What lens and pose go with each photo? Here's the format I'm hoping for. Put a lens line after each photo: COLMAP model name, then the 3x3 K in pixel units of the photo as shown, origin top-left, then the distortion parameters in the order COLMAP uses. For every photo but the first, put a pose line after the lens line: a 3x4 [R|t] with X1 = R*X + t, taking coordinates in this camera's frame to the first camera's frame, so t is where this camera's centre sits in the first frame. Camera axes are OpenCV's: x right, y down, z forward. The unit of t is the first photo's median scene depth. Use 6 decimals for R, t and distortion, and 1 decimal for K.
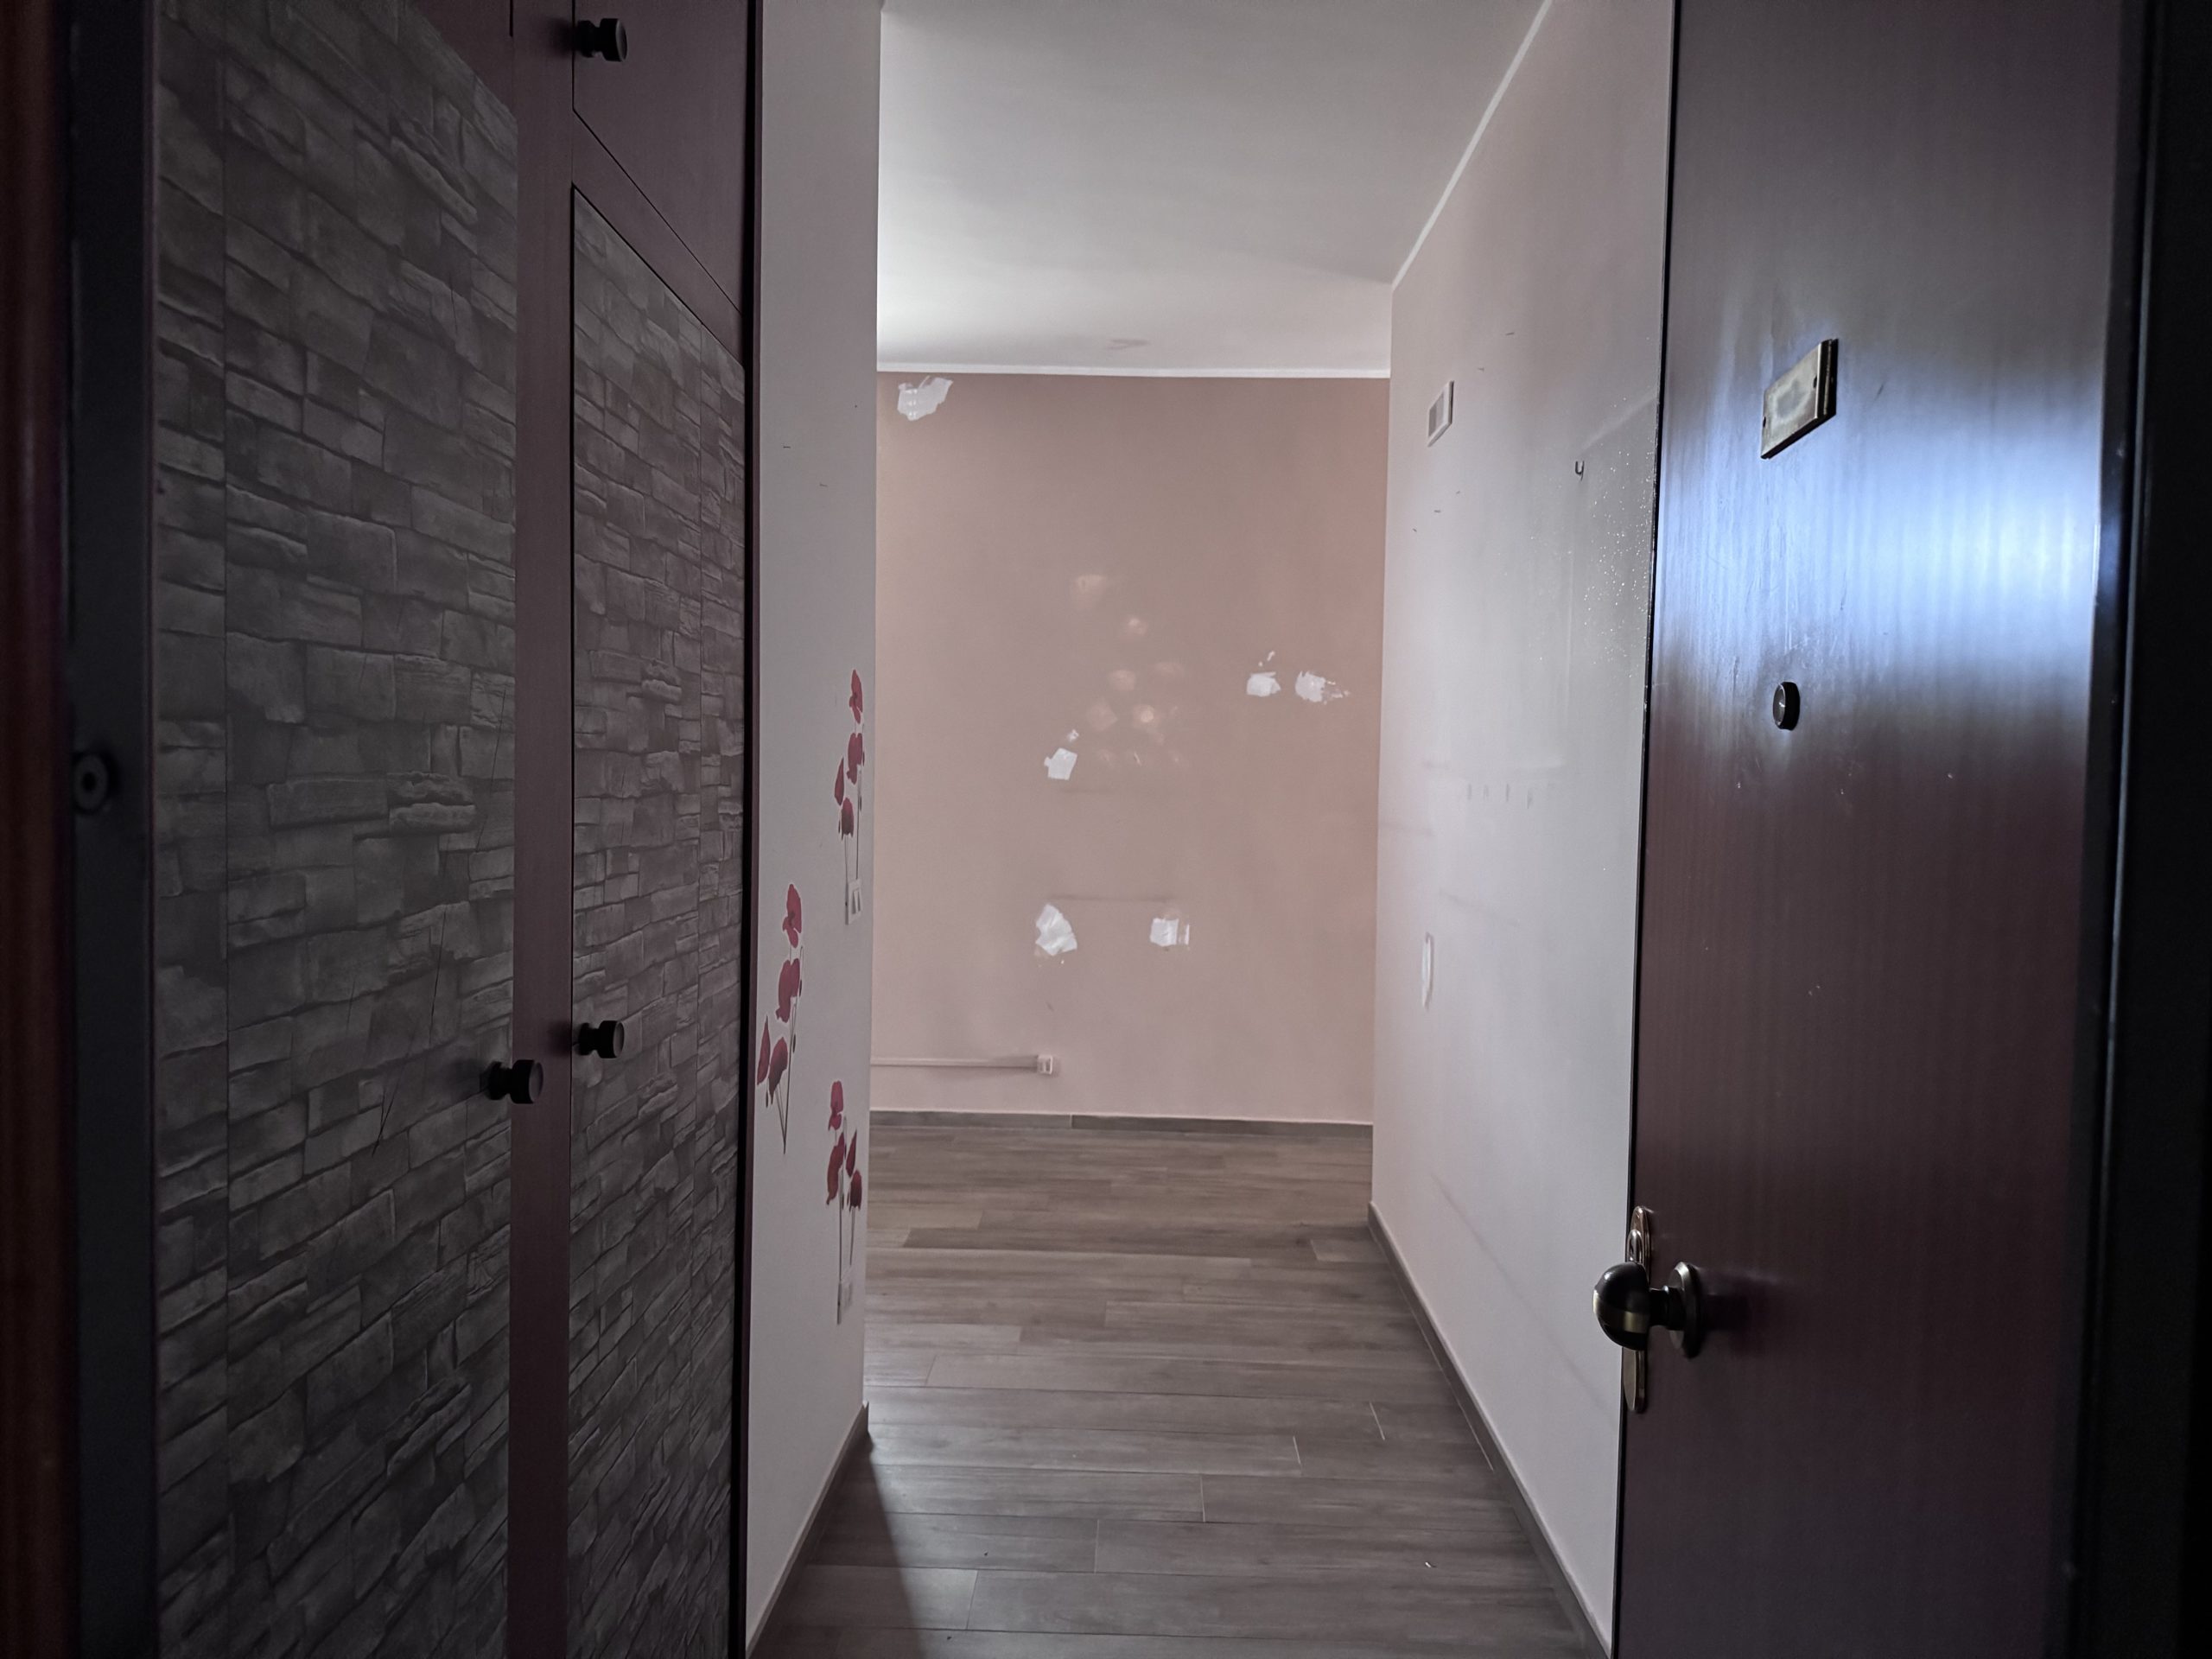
lens RADIAL K [[1526.5, 0, 1107.1], [0, 1526.5, 835.8], [0, 0, 1]] dist [-0.007855, -0.002201]
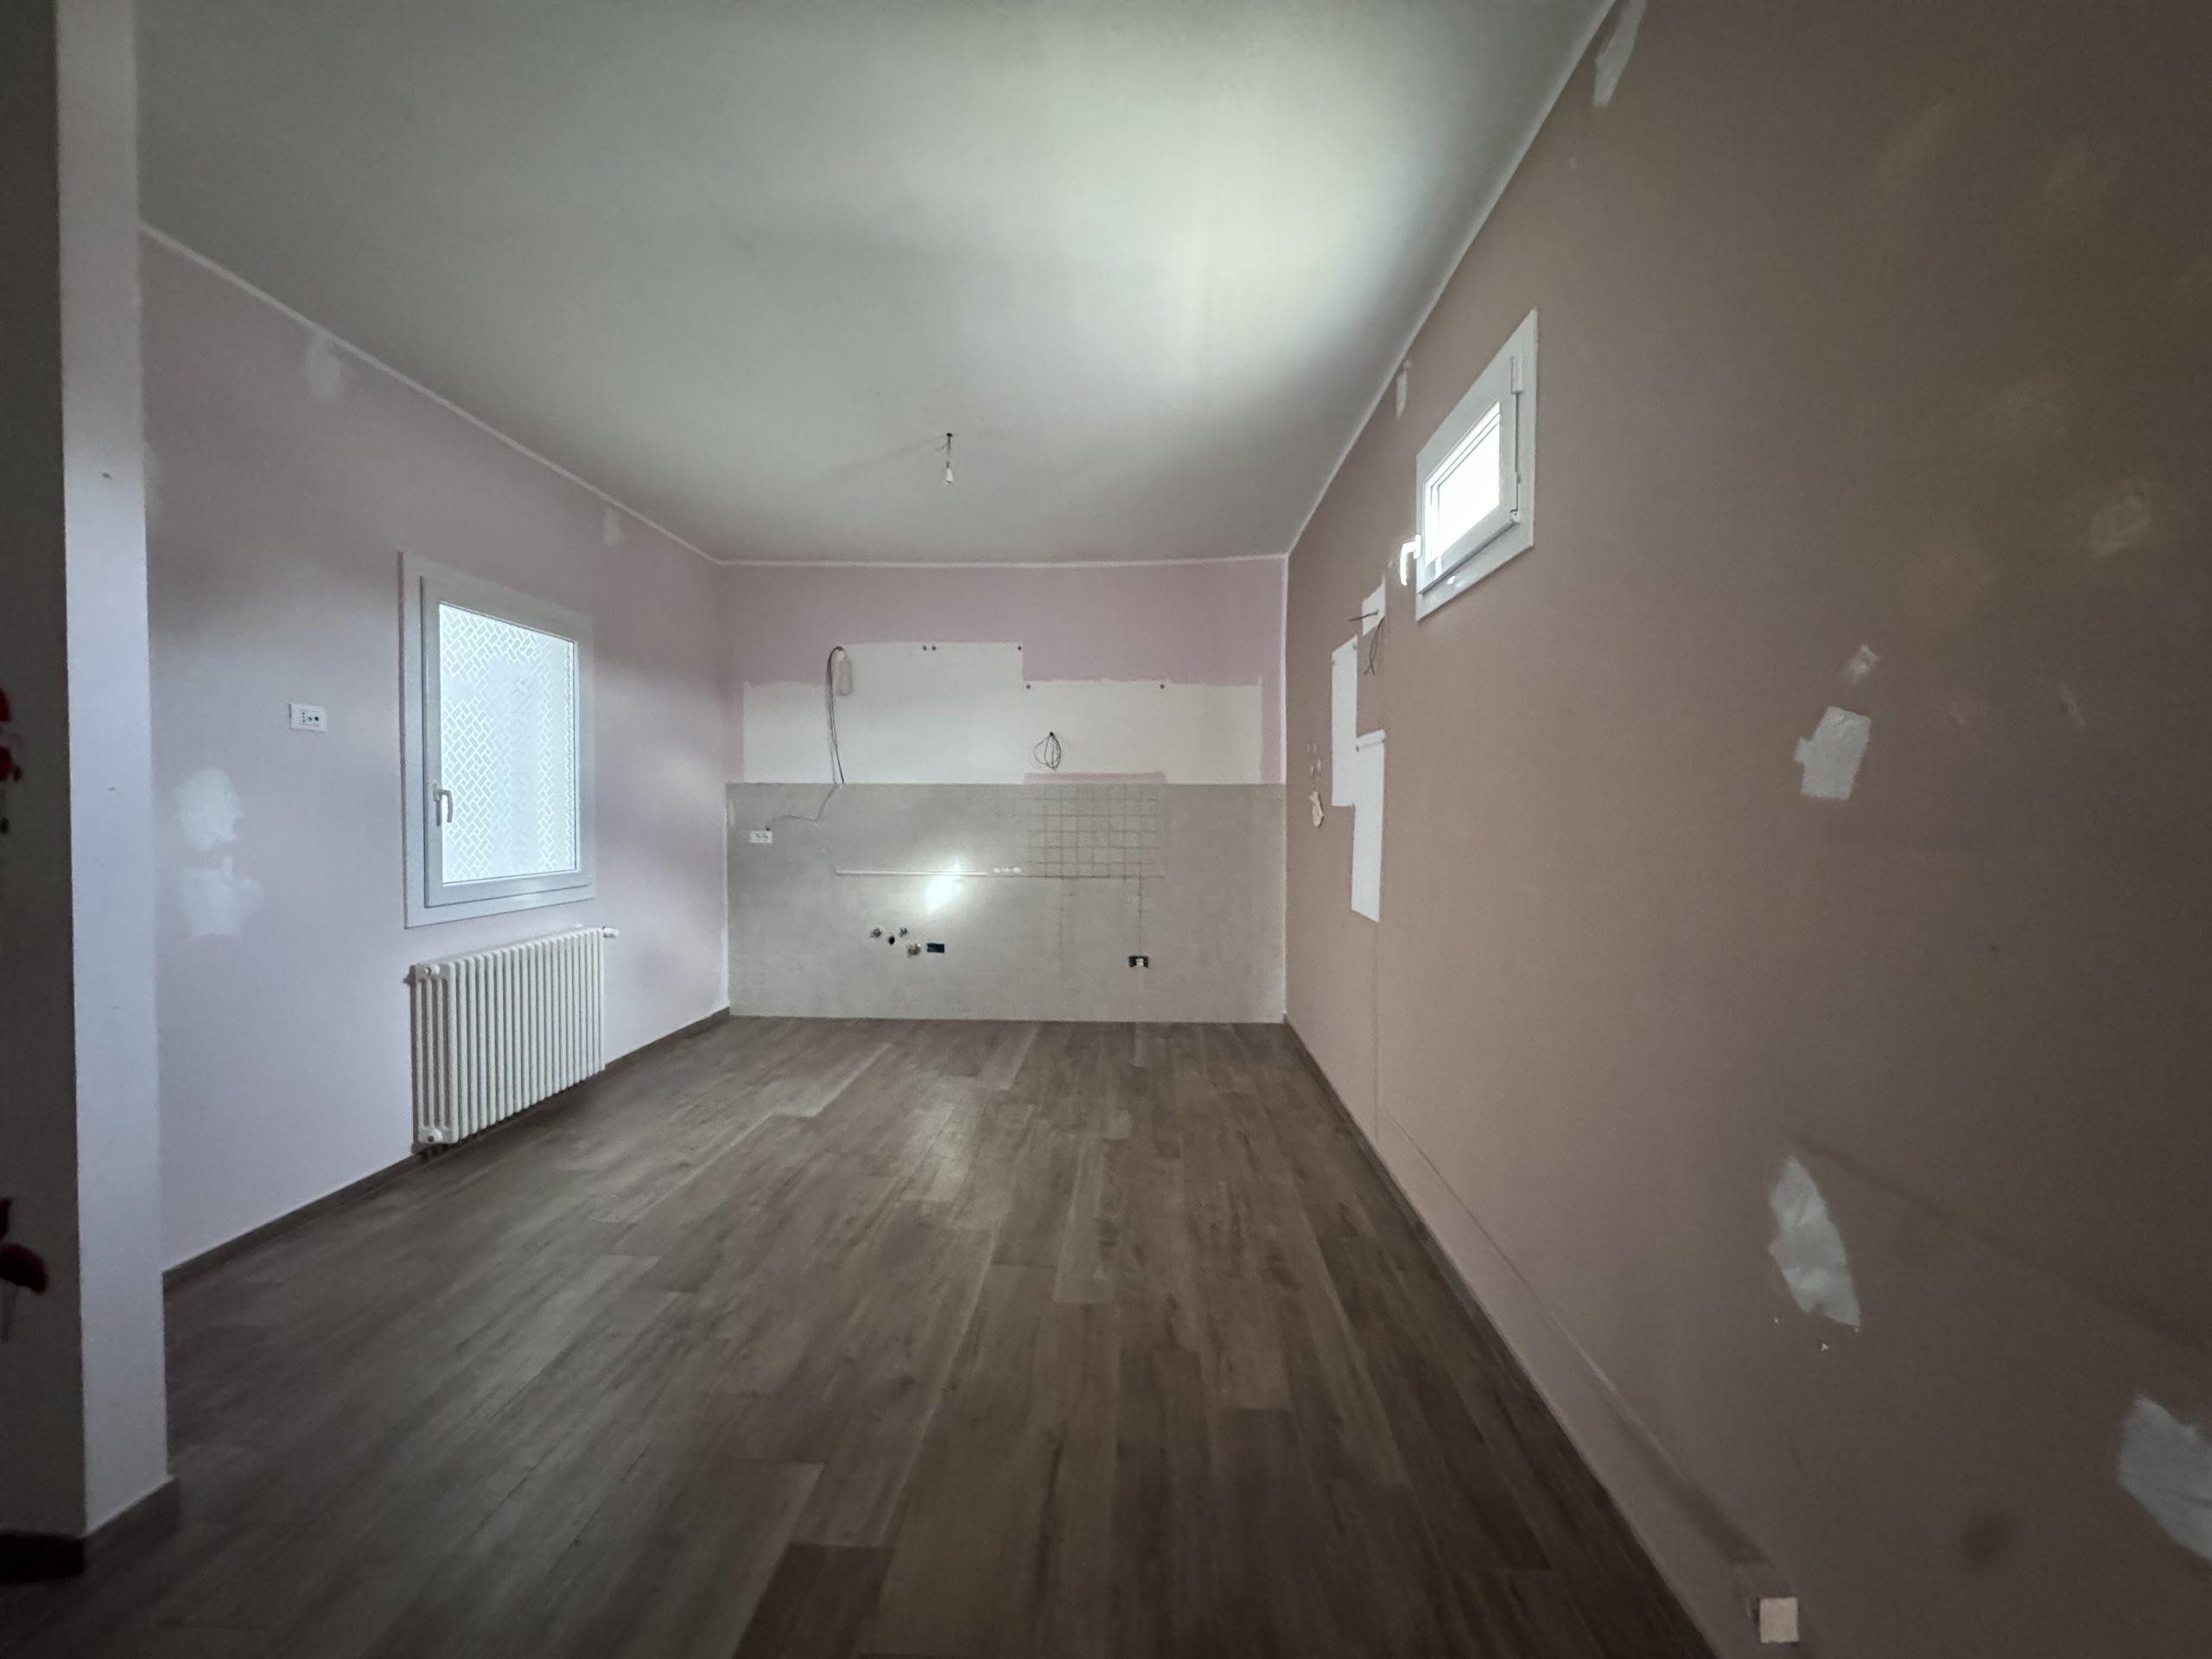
lens RADIAL K [[882.9, 0, 1104.7], [0, 882.9, 827.5], [0, 0, 1]] dist [-0.002375, 0.000490]
pose [[-0.029174, 0.009471, -0.999529, 0.224266], [-0.040748, 0.999113, 0.010656, -0.035398], [0.998743, 0.041040, -0.028763, 1.131870]]
